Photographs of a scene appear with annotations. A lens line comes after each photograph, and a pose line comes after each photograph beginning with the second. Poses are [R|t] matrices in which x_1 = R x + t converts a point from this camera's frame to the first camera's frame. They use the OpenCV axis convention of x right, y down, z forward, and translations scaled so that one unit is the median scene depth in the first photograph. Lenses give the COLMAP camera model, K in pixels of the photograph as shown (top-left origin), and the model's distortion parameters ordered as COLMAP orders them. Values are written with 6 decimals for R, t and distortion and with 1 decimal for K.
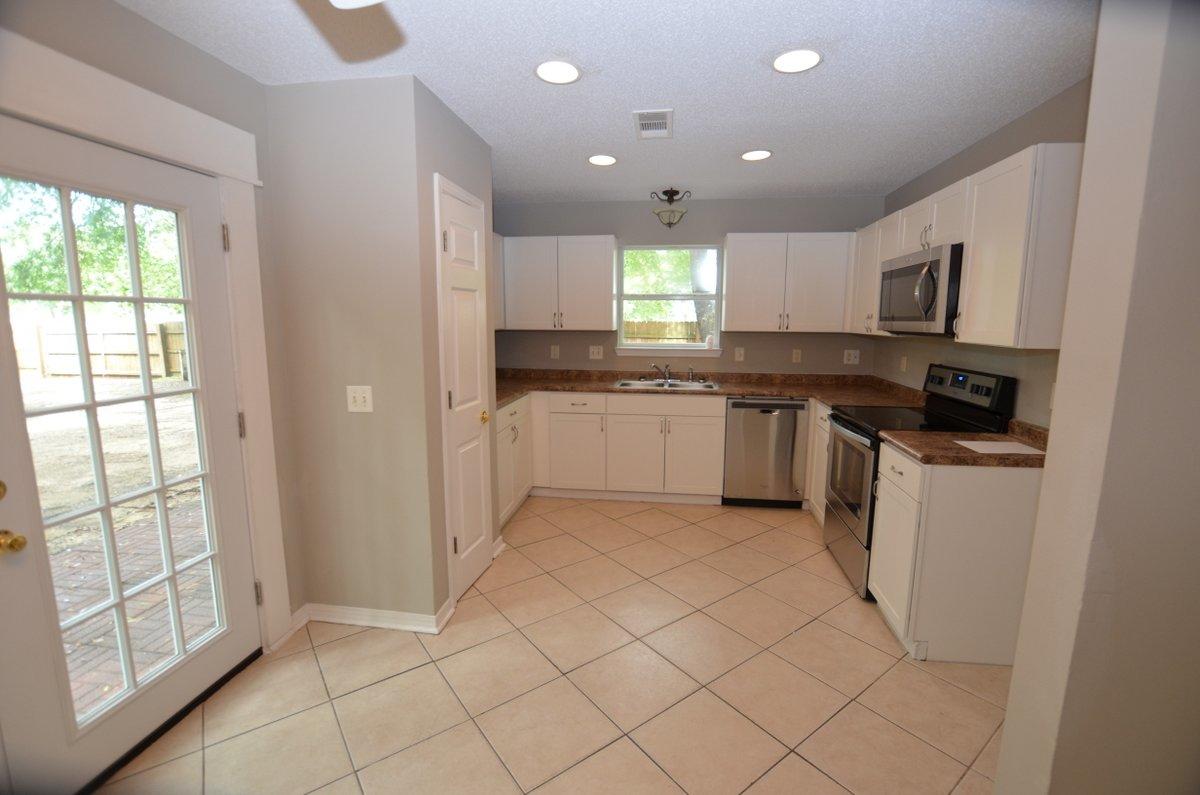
lens RADIAL K [[526.1, 0, 600.0], [0, 526.1, 397.5], [0, 0, 1]] dist [-0.017994, -0.000778]
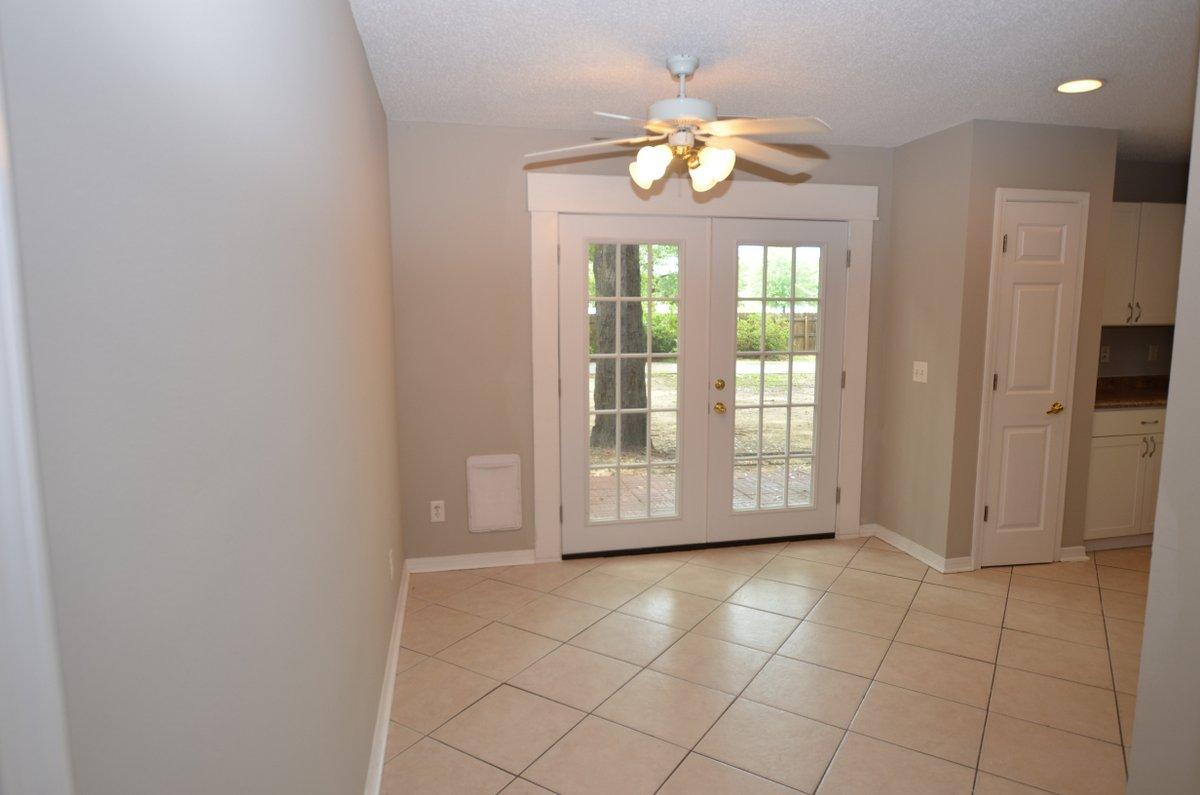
lens RADIAL K [[686.6, 0, 594.8], [0, 686.6, 398.2], [0, 0, 1]] dist [-0.003761, 0.002982]
pose [[0.346425, 0.123058, -0.929971, 0.854797], [-0.138823, 0.987168, 0.078913, 0.045088], [0.927749, 0.101764, 0.359063, -0.355938]]
